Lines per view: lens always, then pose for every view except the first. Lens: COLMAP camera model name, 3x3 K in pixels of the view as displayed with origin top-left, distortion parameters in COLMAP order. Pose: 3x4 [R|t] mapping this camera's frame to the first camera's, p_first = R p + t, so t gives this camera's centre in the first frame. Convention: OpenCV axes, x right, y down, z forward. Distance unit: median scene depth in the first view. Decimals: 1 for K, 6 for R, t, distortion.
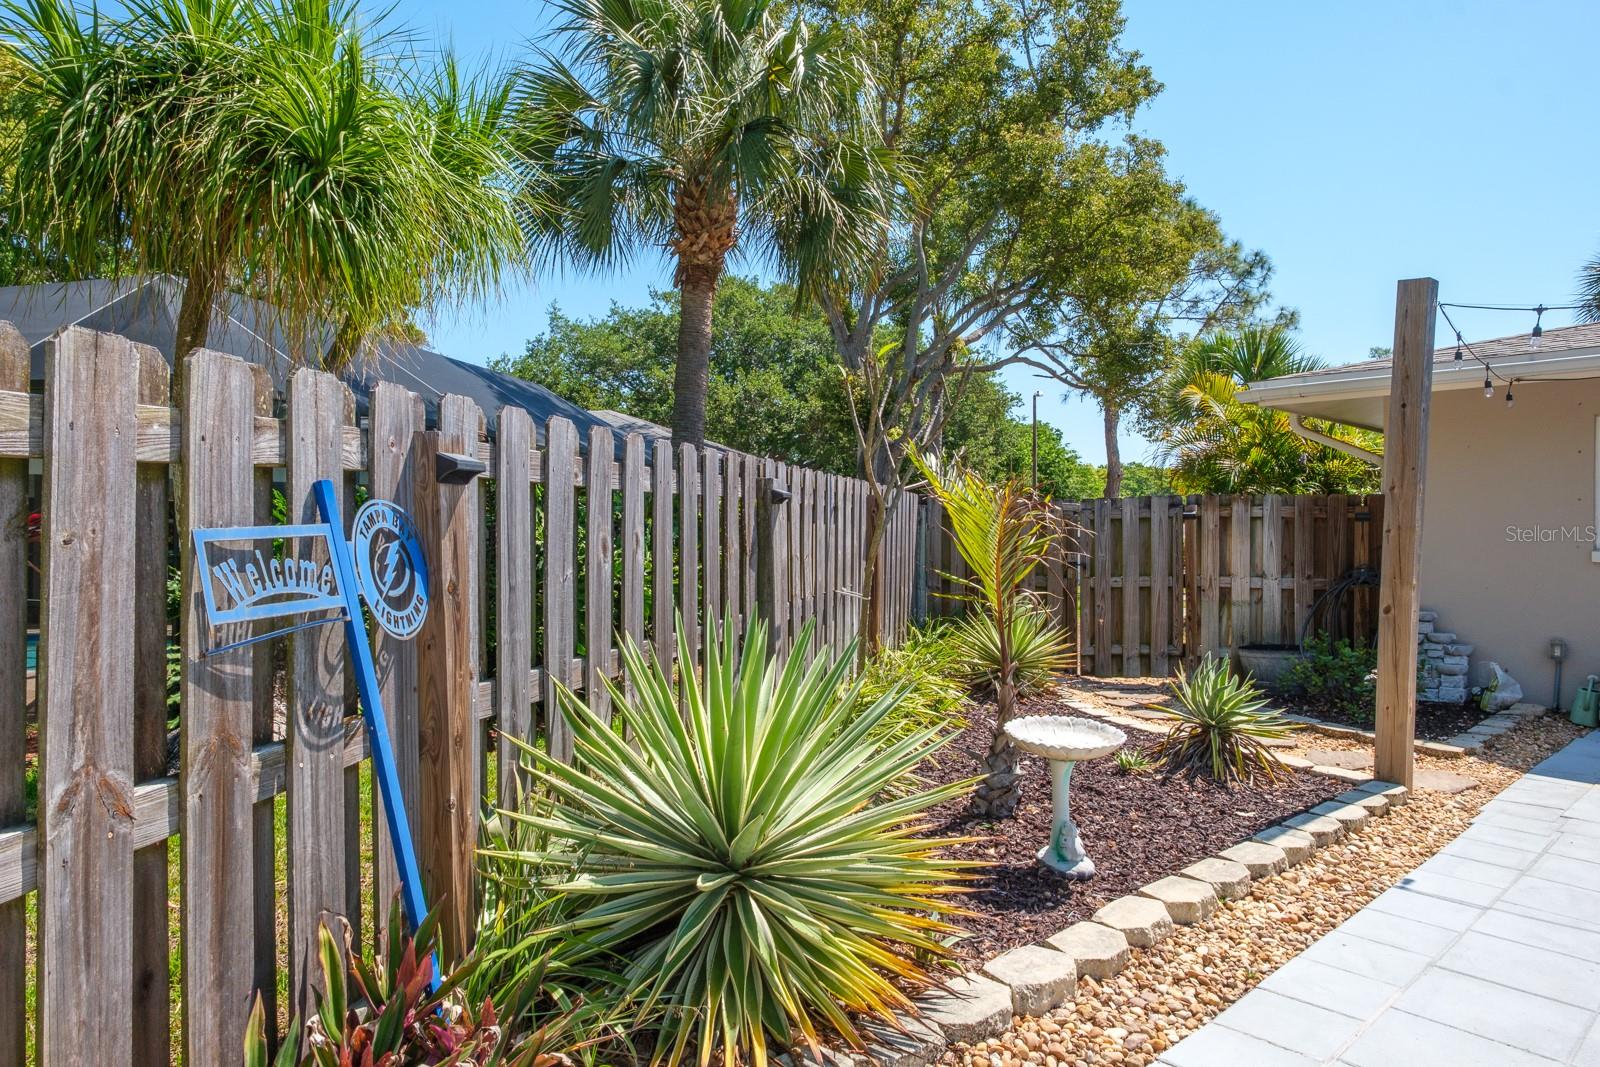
lens RADIAL K [[987.8, 0, 794.5], [0, 987.8, 532.6], [0, 0, 1]] dist [-0.002883, -0.003121]
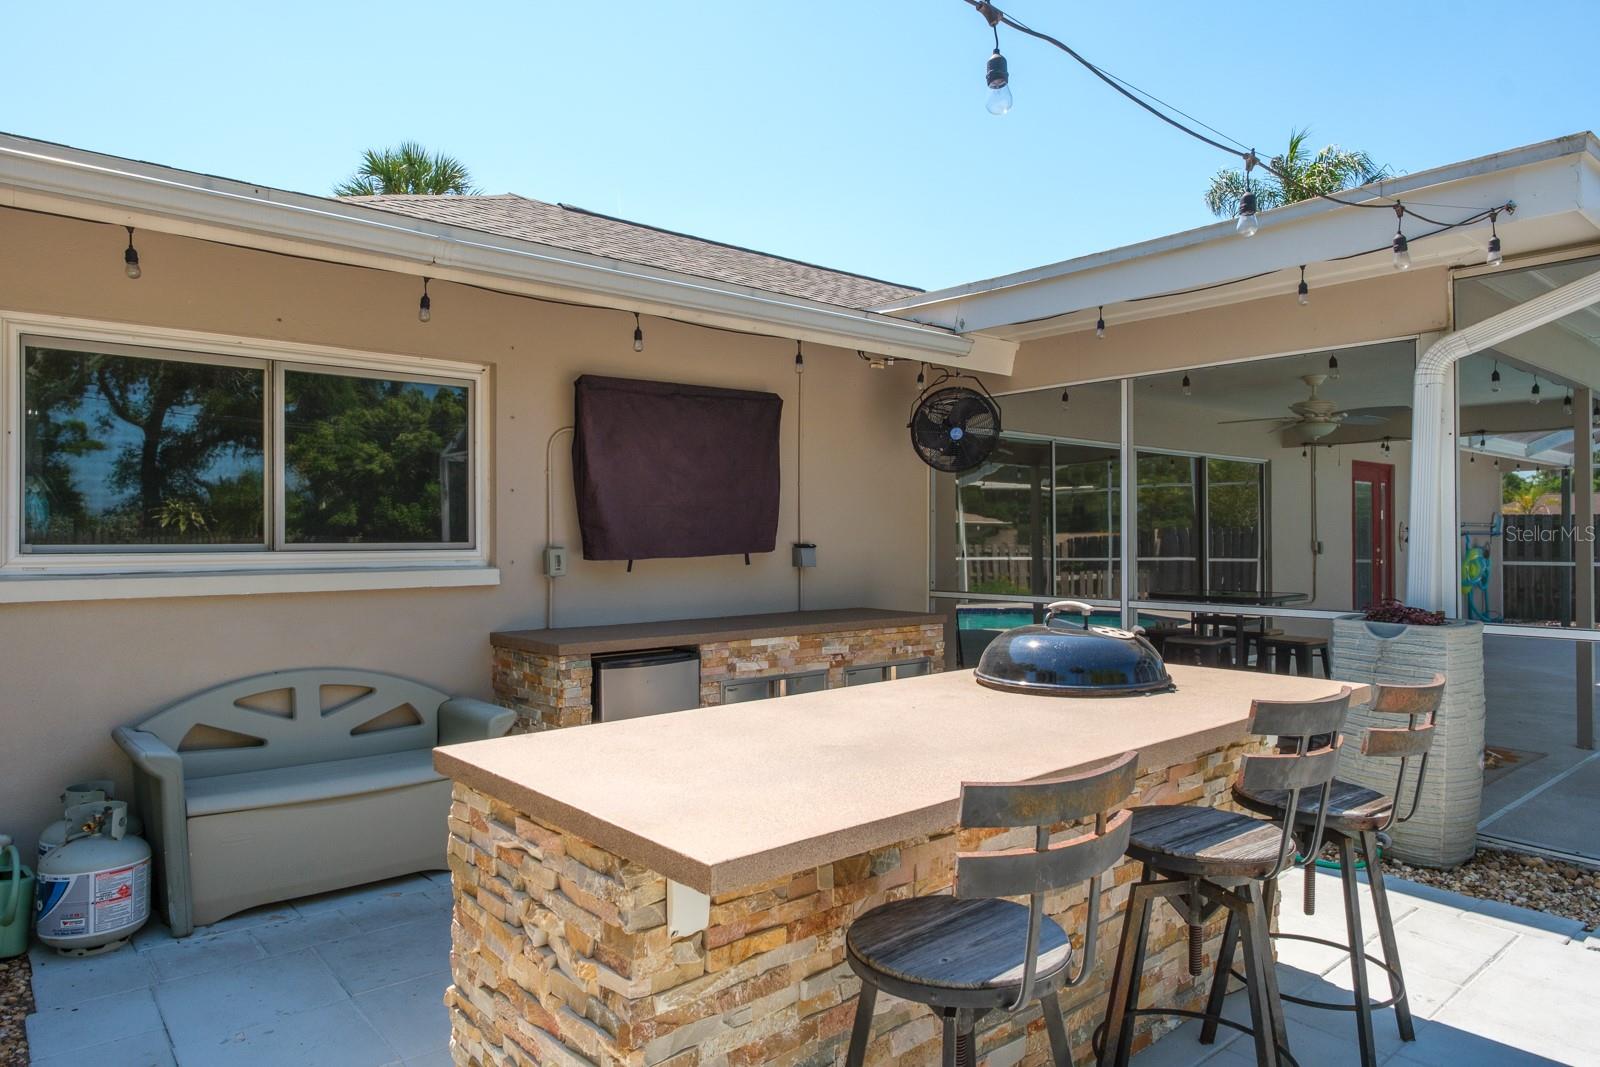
lens RADIAL K [[987.8, 0, 794.5], [0, 987.8, 532.6], [0, 0, 1]] dist [-0.002883, -0.003121]
pose [[0.044195, -0.001879, 0.999021, 0.274682], [0.000340, 0.999998, 0.001866, -0.005336], [-0.999023, 0.000257, 0.044195, 0.470553]]
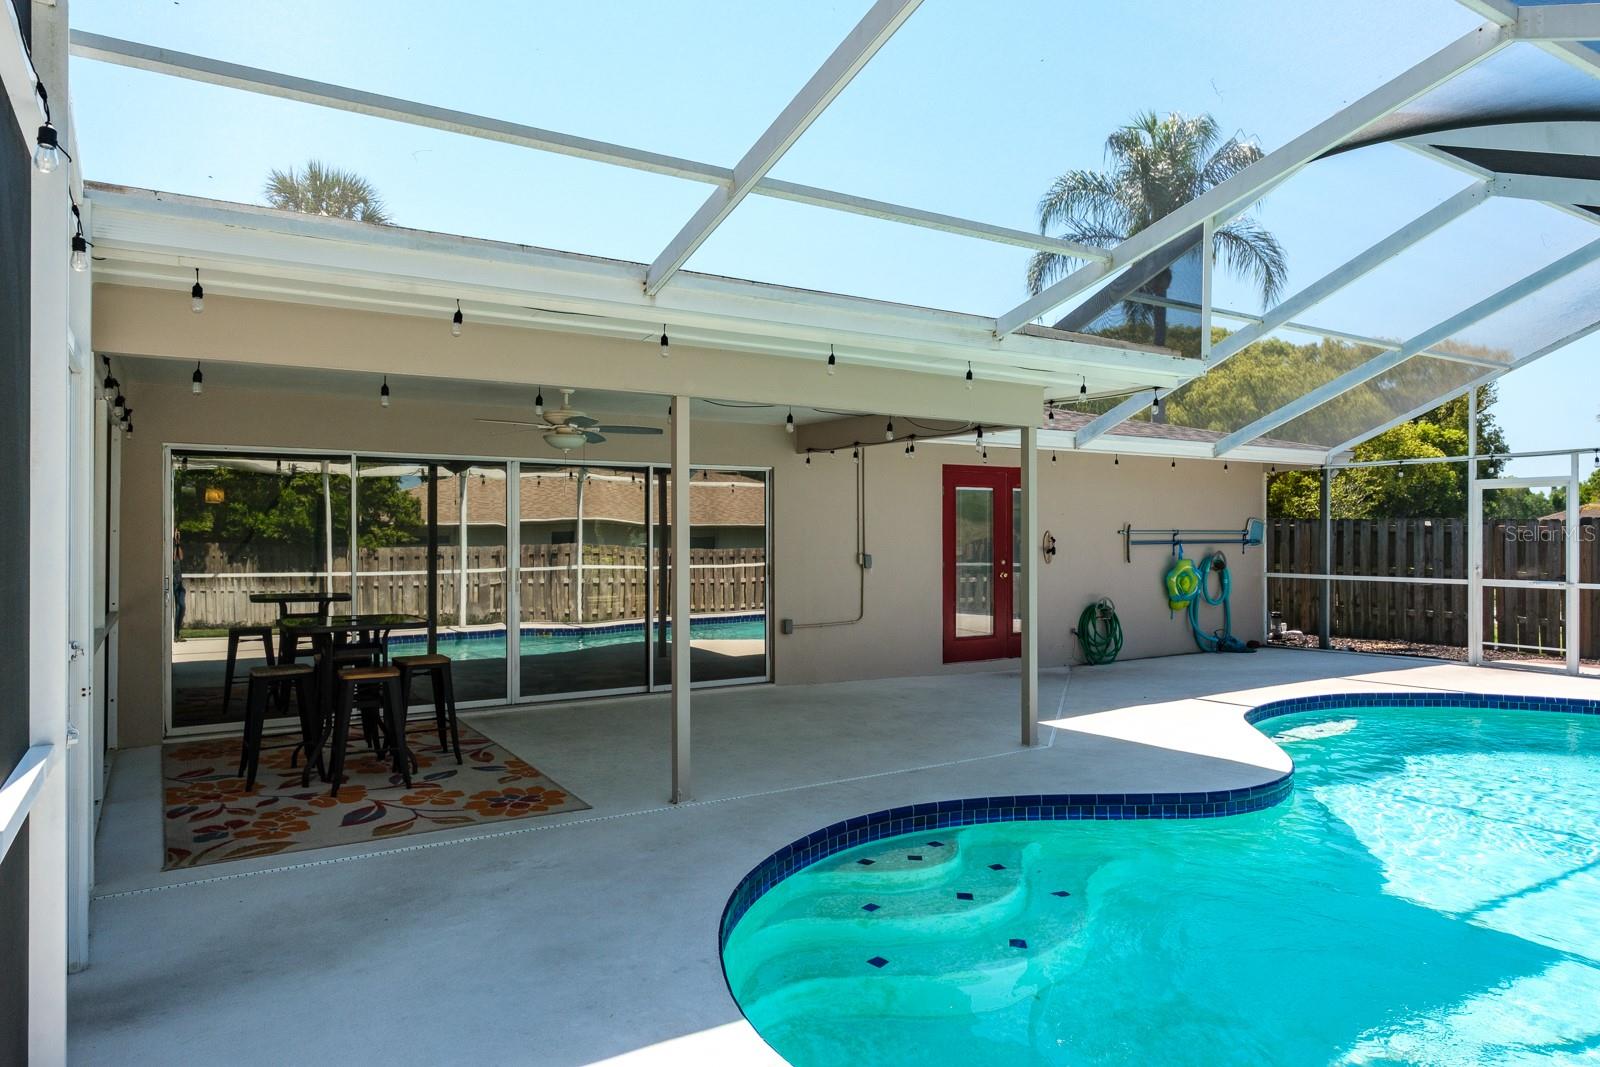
lens RADIAL K [[991.3, 0, 789.9], [0, 991.3, 528.4], [0, 0, 1]] dist [-0.002134, 0.000022]
pose [[0.188333, -0.003253, 0.982100, 0.402696], [0.000804, 0.999995, 0.003158, -0.024748], [-0.982105, 0.000195, 0.188335, -0.258938]]
